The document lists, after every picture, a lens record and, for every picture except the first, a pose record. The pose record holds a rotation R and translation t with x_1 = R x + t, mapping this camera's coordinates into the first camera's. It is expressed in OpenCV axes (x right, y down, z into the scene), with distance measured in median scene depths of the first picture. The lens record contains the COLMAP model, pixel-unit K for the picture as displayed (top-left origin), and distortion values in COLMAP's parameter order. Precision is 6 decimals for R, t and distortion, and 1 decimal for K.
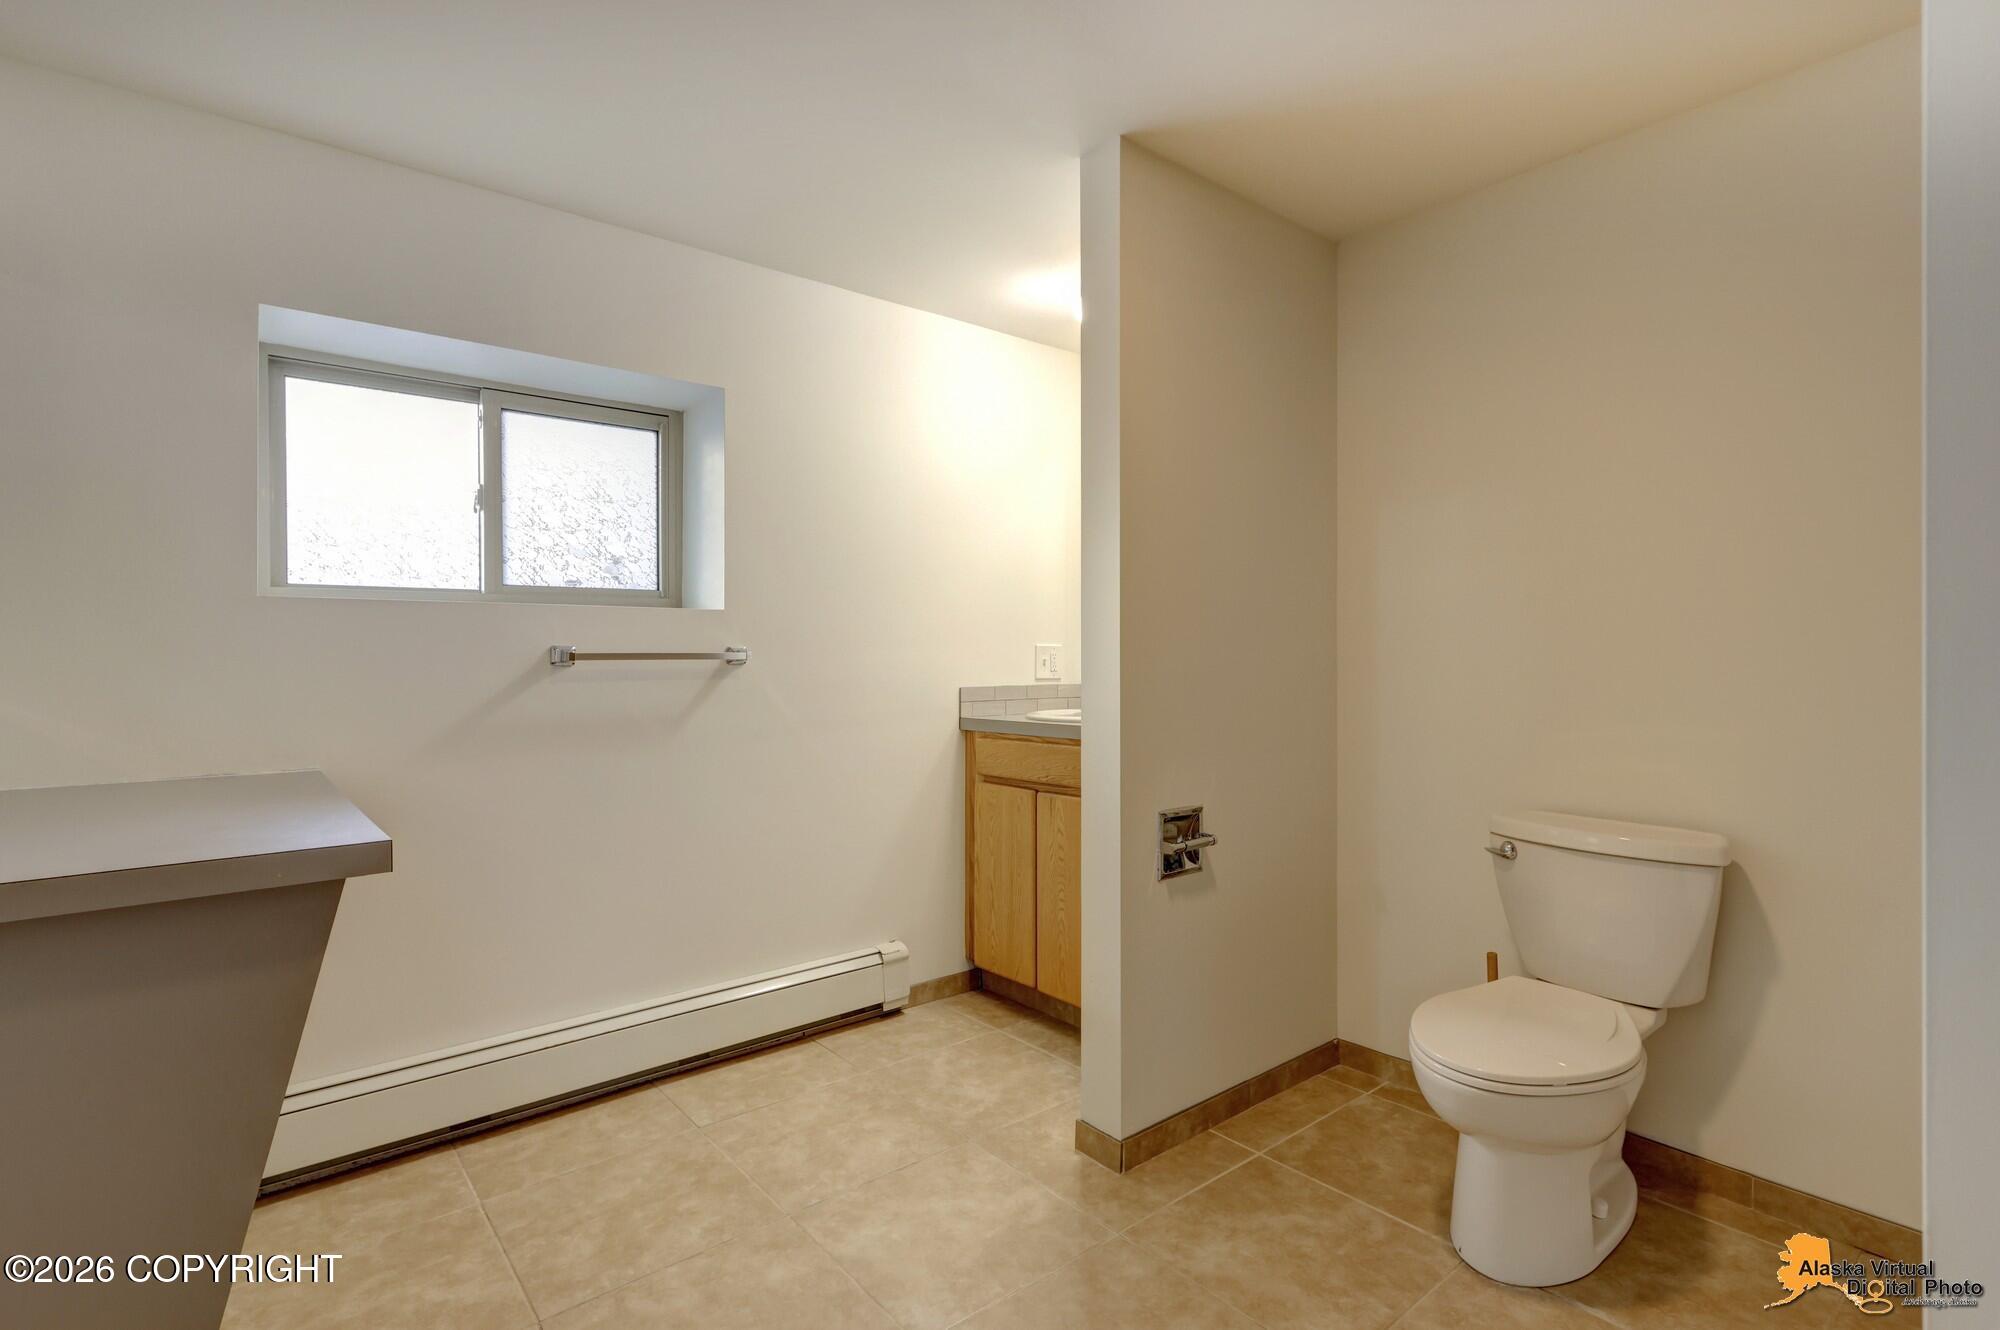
lens RADIAL K [[945.0, 0, 998.7], [0, 945.0, 674.4], [0, 0, 1]] dist [0.008155, -0.003742]
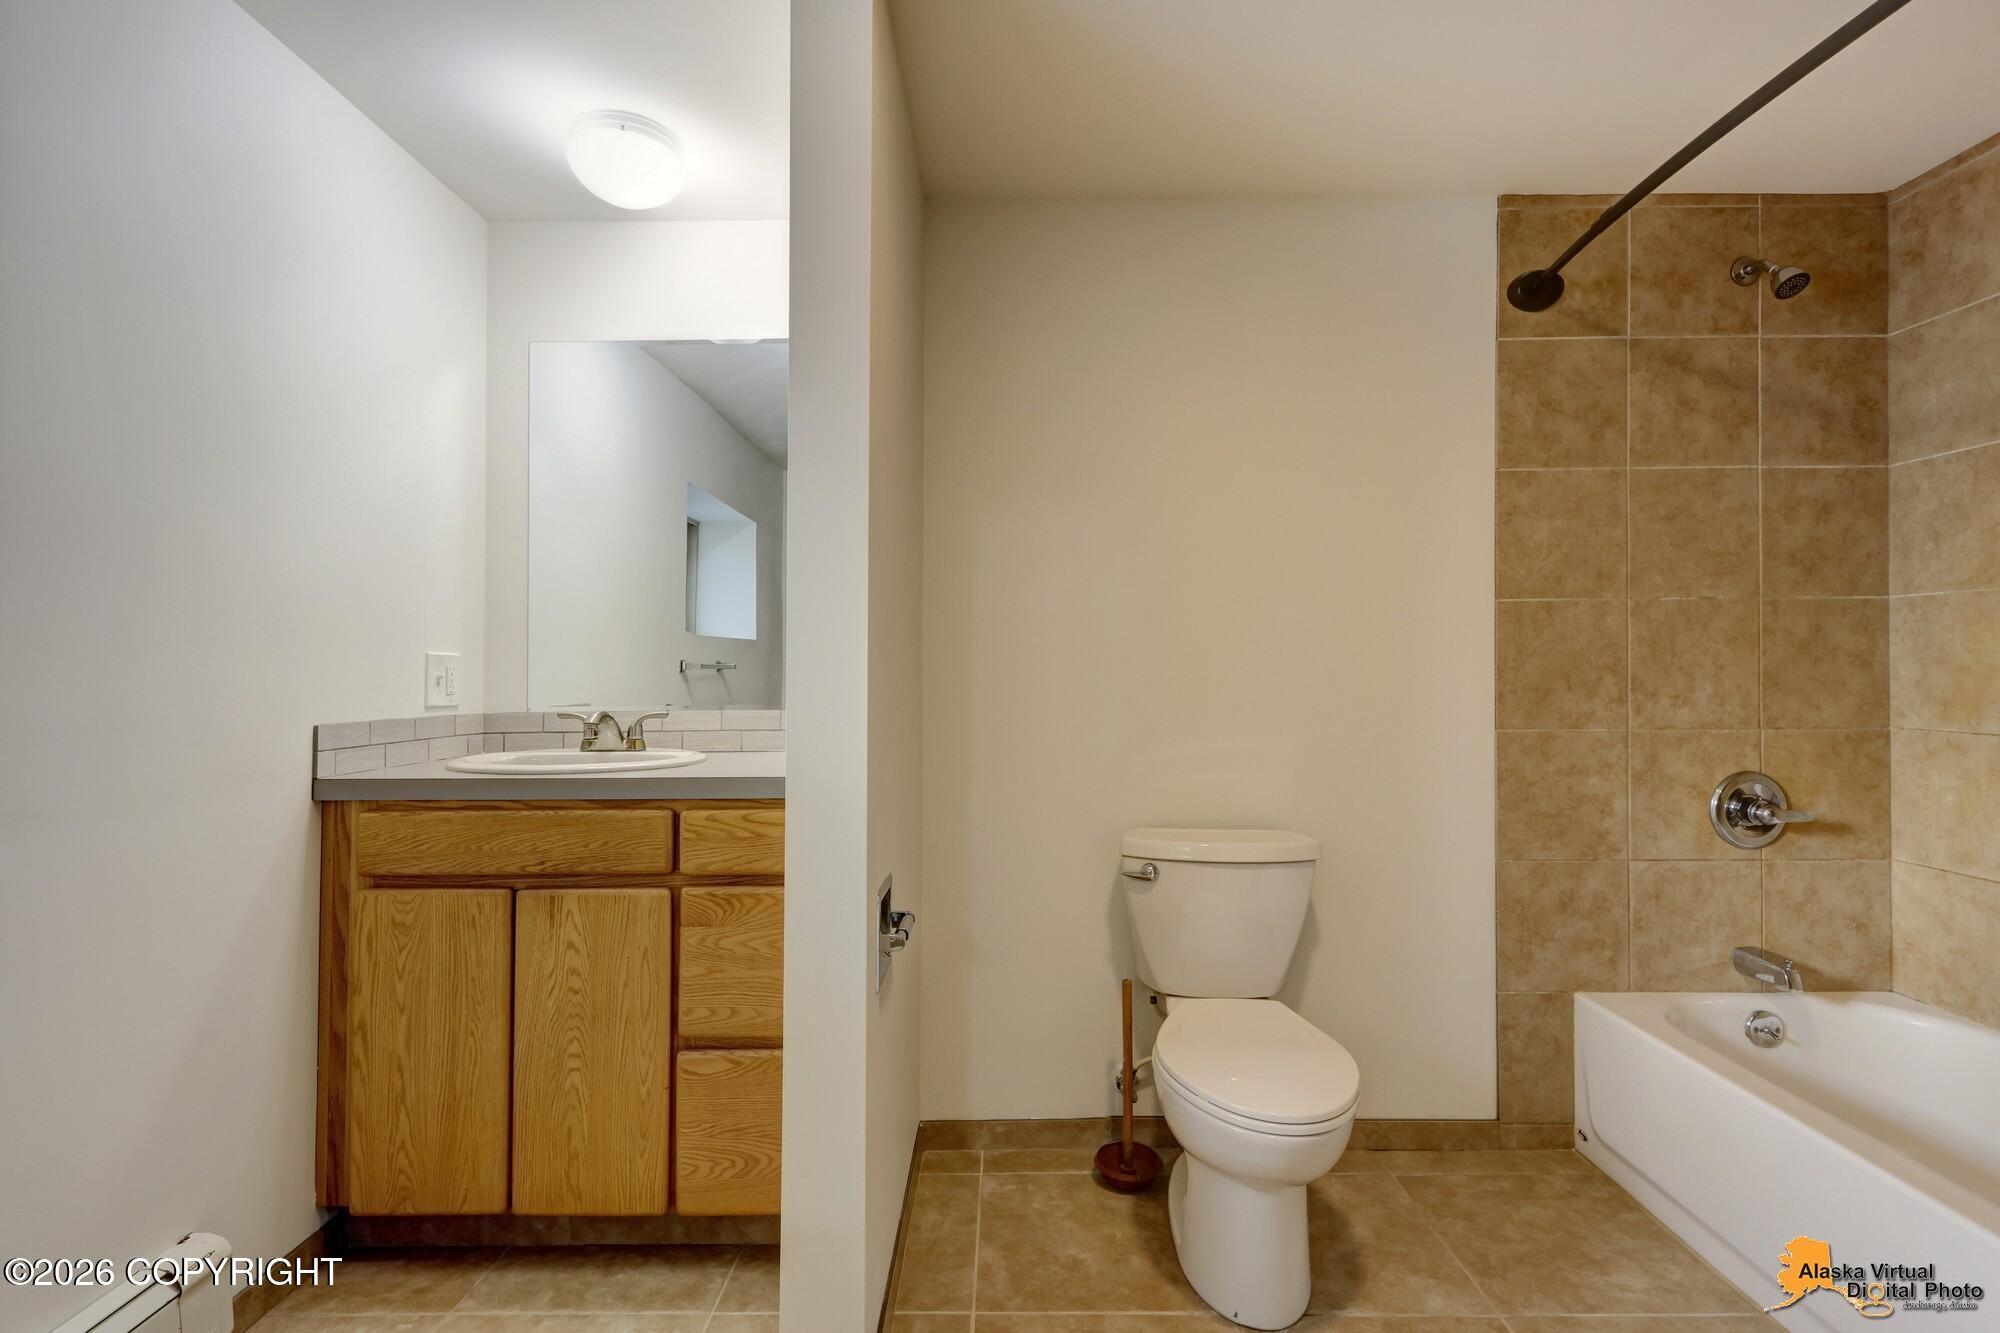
lens RADIAL K [[945.0, 0, 1003.2], [0, 945.0, 681.1], [0, 0, 1]] dist [0.008155, -0.003742]
pose [[0.637092, 0.004428, 0.770775, -0.230612], [0.009476, 0.999863, -0.013576, -0.000277], [-0.770730, 0.015953, 0.636962, 0.356582]]
